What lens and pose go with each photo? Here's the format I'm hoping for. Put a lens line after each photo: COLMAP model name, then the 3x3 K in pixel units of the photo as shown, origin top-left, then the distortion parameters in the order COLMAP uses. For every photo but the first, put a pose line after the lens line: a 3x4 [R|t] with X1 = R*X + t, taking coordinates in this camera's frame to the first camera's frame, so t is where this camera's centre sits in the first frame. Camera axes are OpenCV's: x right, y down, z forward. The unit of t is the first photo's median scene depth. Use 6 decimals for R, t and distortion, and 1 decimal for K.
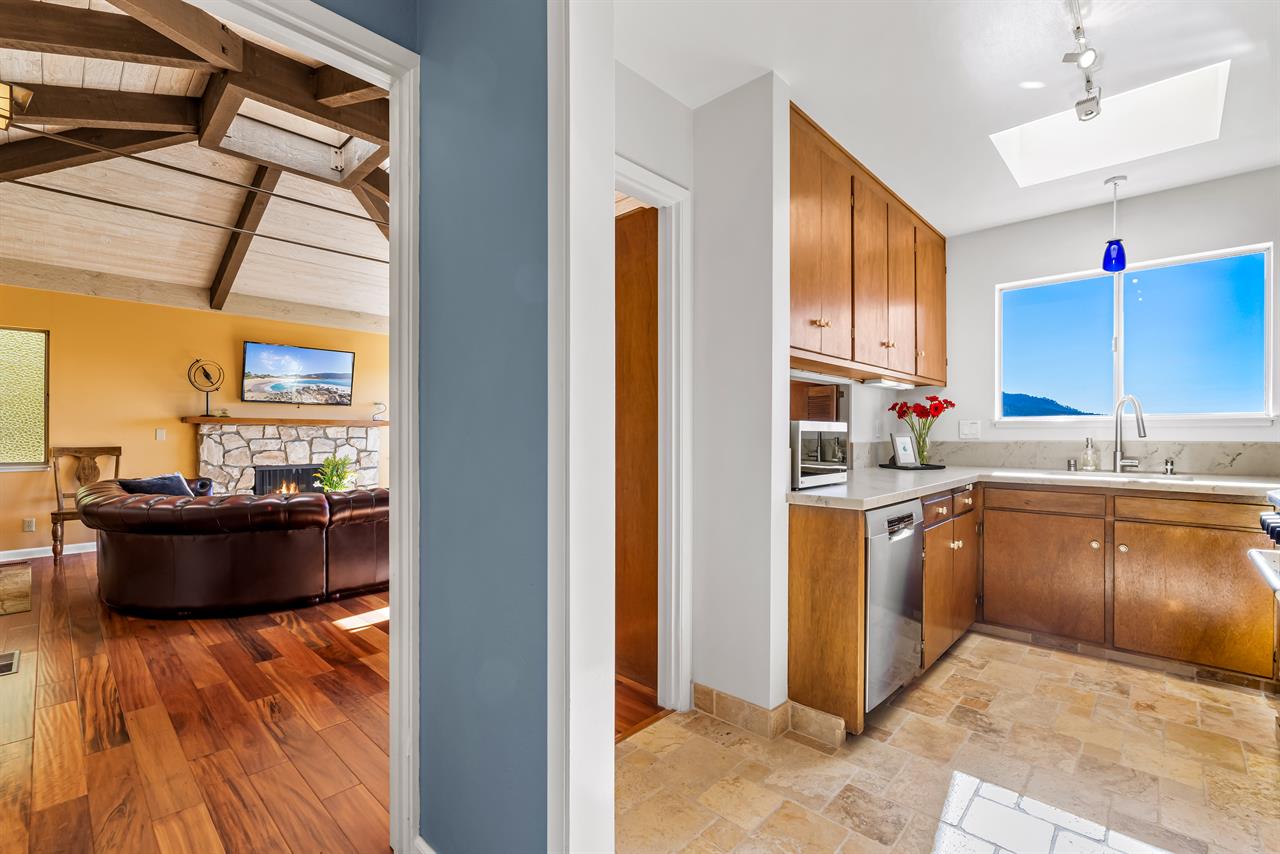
lens RADIAL K [[564.4, 0, 635.7], [0, 564.4, 436.6], [0, 0, 1]] dist [-0.003191, 0.000042]
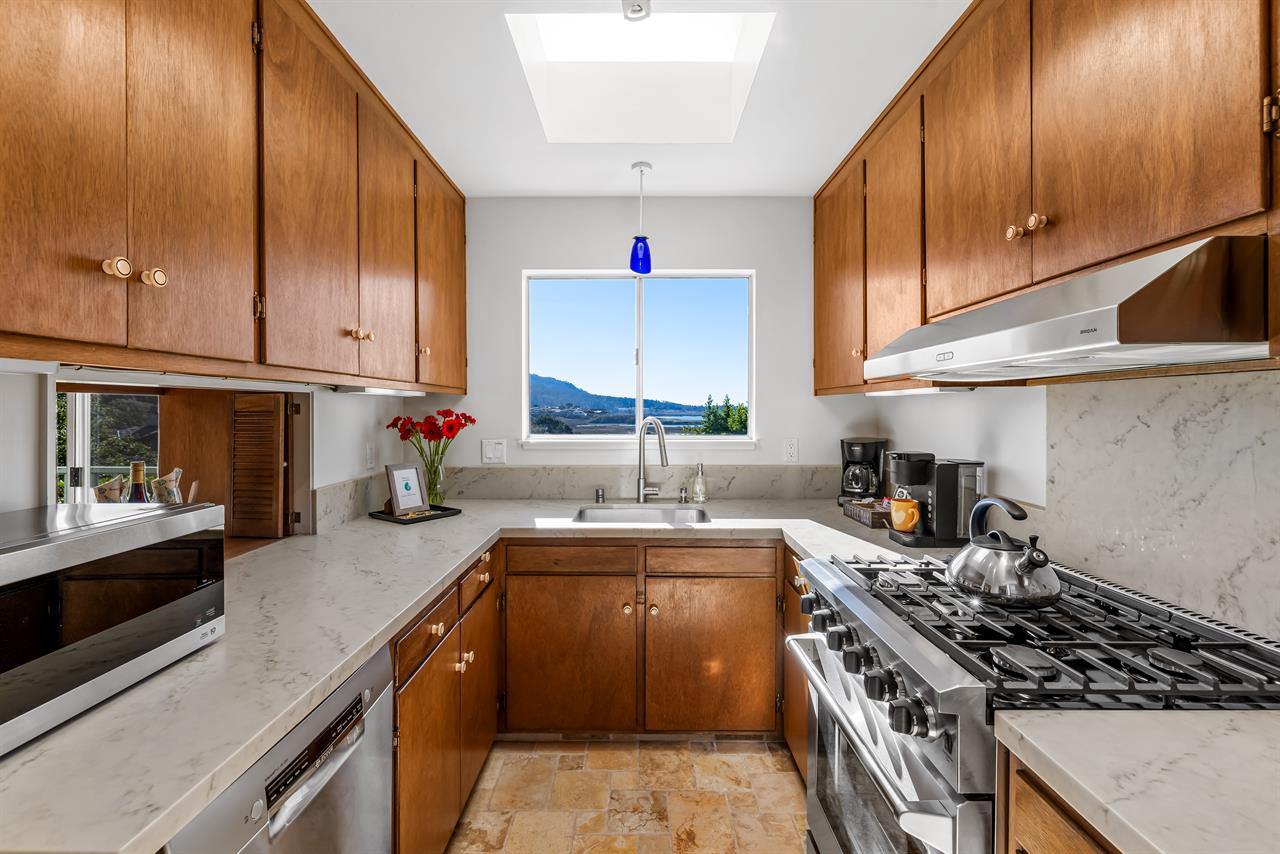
lens RADIAL K [[559.0, 0, 638.4], [0, 559.0, 414.4], [0, 0, 1]] dist [-0.003251, 0.000189]
pose [[0.727023, -0.004342, 0.686600, 0.149539], [0.002551, 0.999990, 0.003623, -0.046899], [-0.686609, -0.000882, 0.727027, 0.217904]]
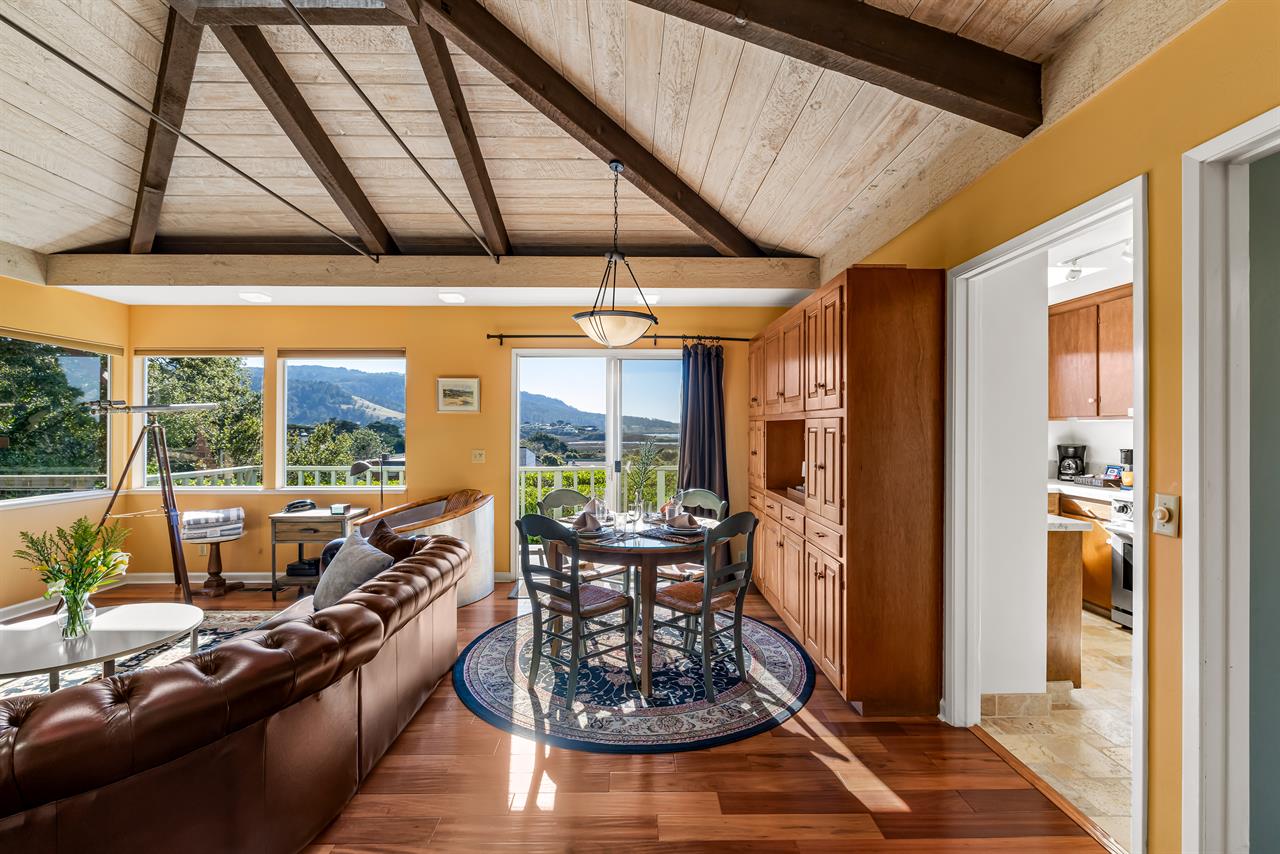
lens RADIAL K [[557.8, 0, 641.0], [0, 557.8, 427.1], [0, 0, 1]] dist [-0.003357, 0.000171]
pose [[0.709074, 0.002540, 0.705129, -0.526463], [0.000988, 0.999989, -0.004596, -0.047809], [-0.705133, 0.003955, 0.709064, 0.297706]]
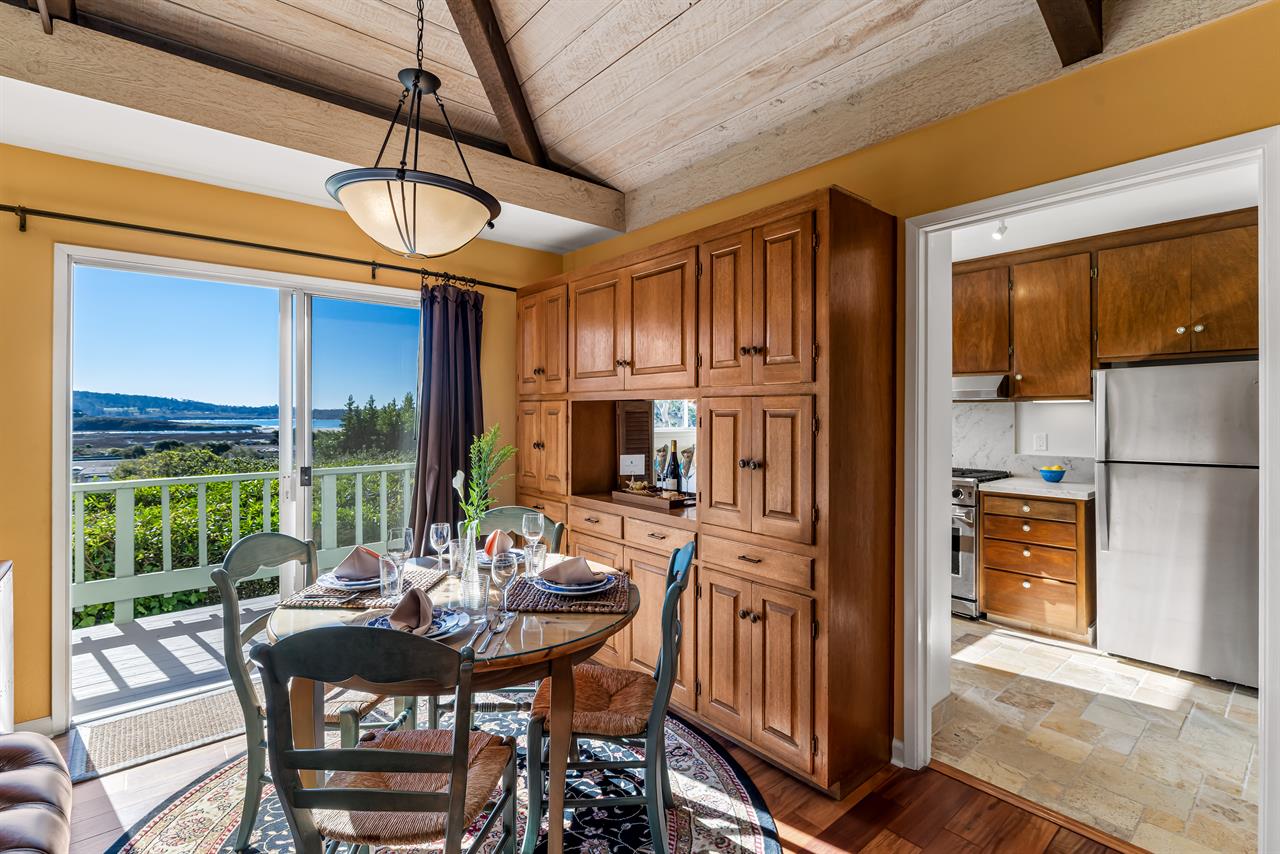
lens RADIAL K [[585.9, 0, 636.4], [0, 585.9, 413.1], [0, 0, 1]] dist [-0.004251, -0.000017]
pose [[0.106450, -0.000045, 0.994318, -0.429593], [0.002610, 0.999997, -0.000234, -0.047124], [-0.994315, 0.002620, 0.106449, 0.612292]]
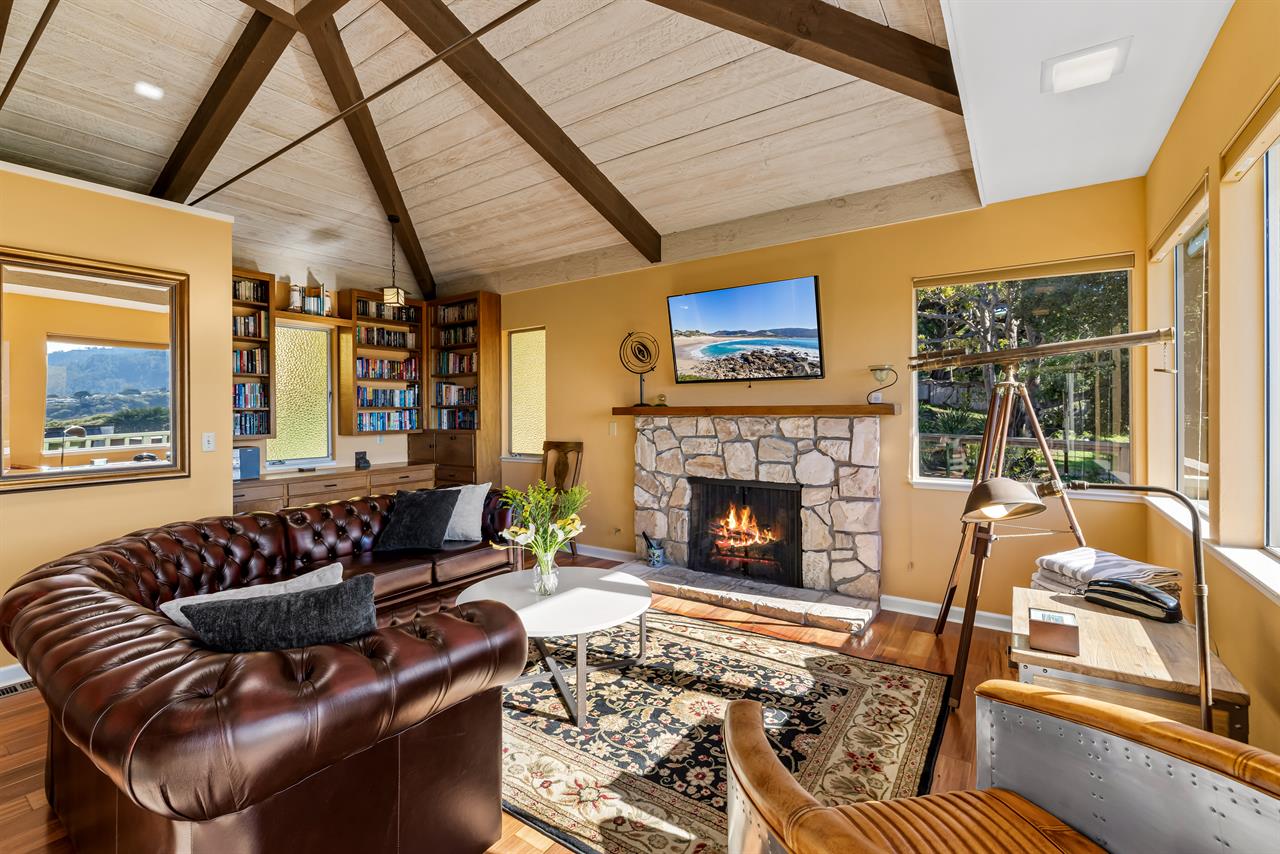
lens RADIAL K [[563.8, 0, 635.4], [0, 563.8, 410.0], [0, 0, 1]] dist [-0.003171, 0.000611]
pose [[0.156975, -0.005619, -0.987587, -0.012097], [0.005838, 0.999972, -0.004761, -0.030497], [0.987585, -0.005018, 0.157003, 0.998429]]
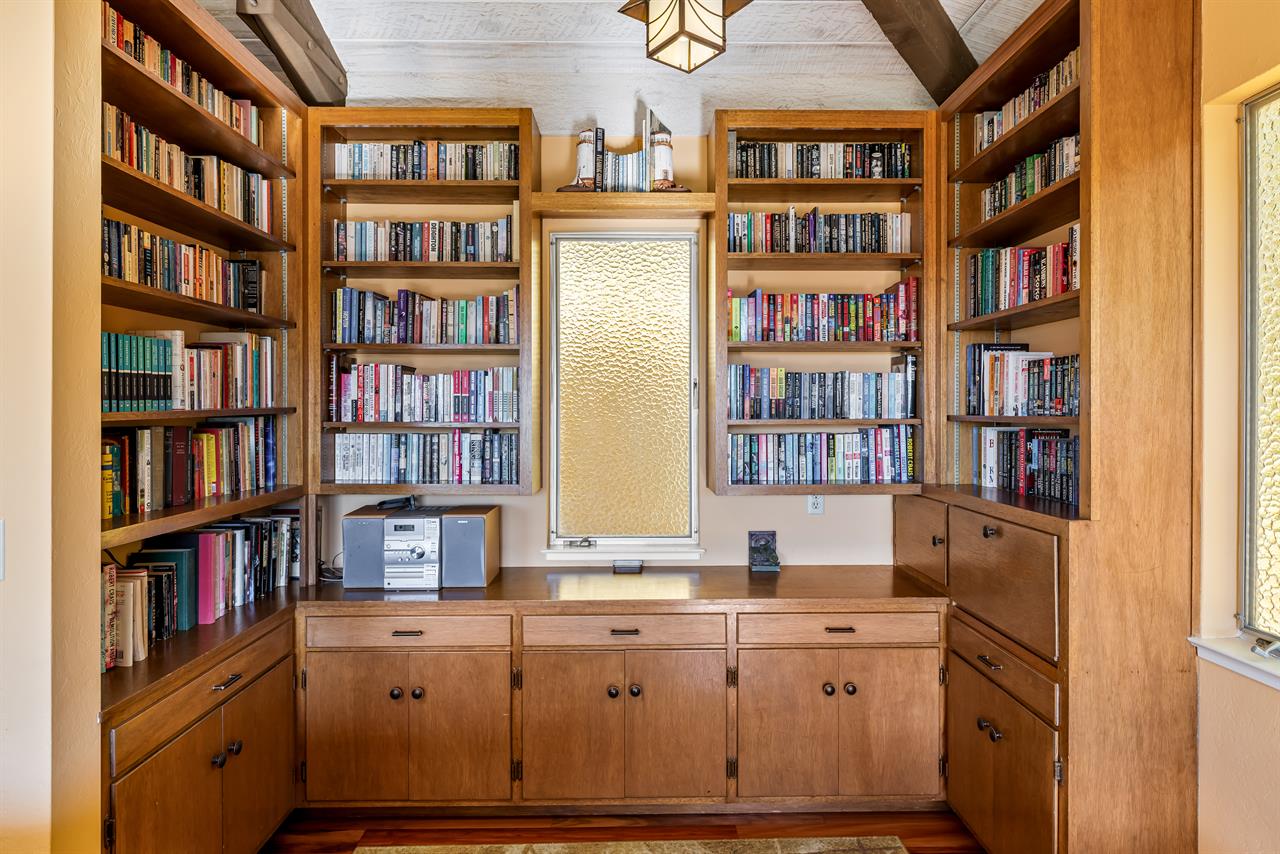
lens RADIAL K [[703.7, 0, 639.6], [0, 703.7, 410.4], [0, 0, 1]] dist [-0.002864, -0.000678]
pose [[-0.710625, 0.000401, -0.703570, -0.714120], [-0.001696, 0.999996, 0.002283, -0.051450], [0.703569, 0.002815, -0.710622, 0.962346]]
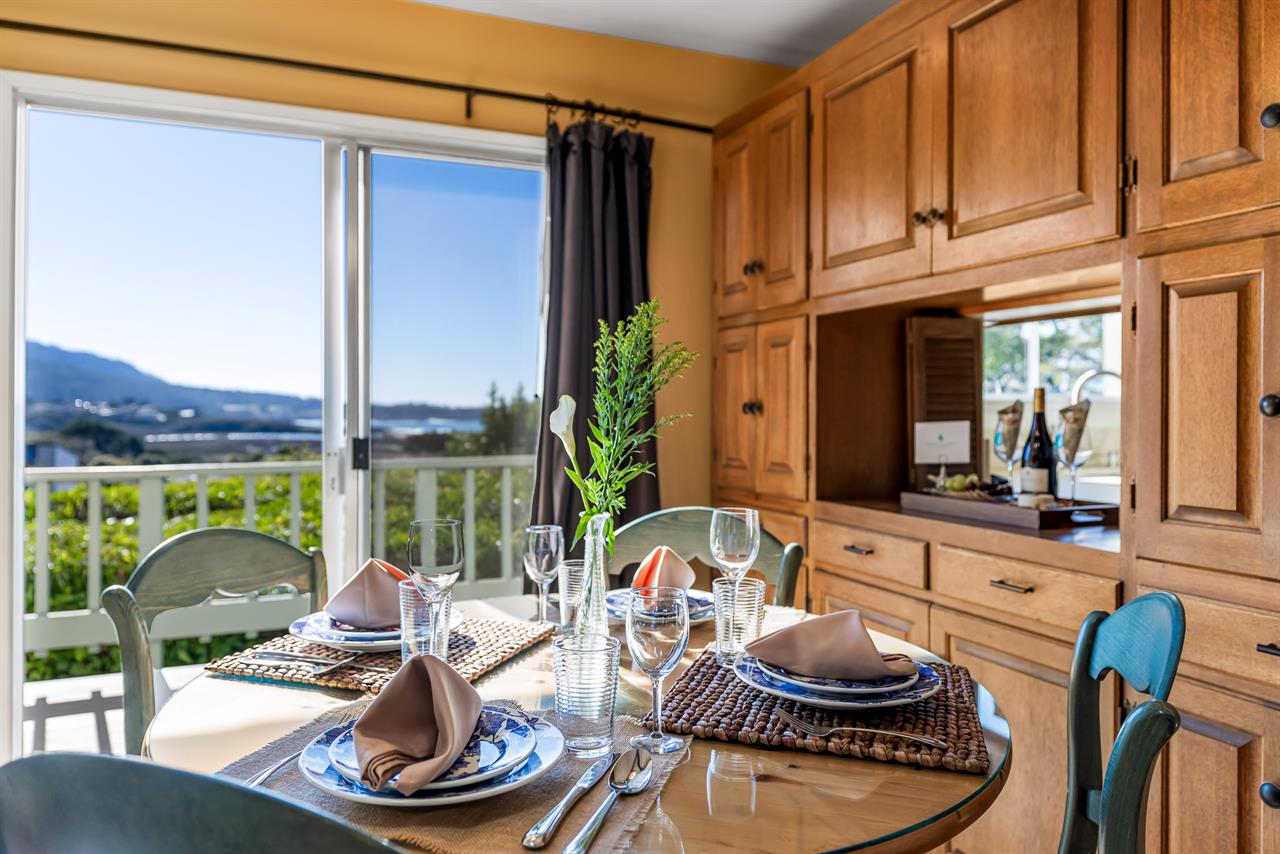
lens RADIAL K [[879.6, 0, 635.4], [0, 879.6, 411.3], [0, 0, 1]] dist [0.001899, 0.000583]
pose [[0.398387, 0.001256, 0.917217, -0.295036], [0.002252, 0.999995, -0.002348, -0.008083], [-0.917215, 0.003001, 0.398382, 0.646831]]
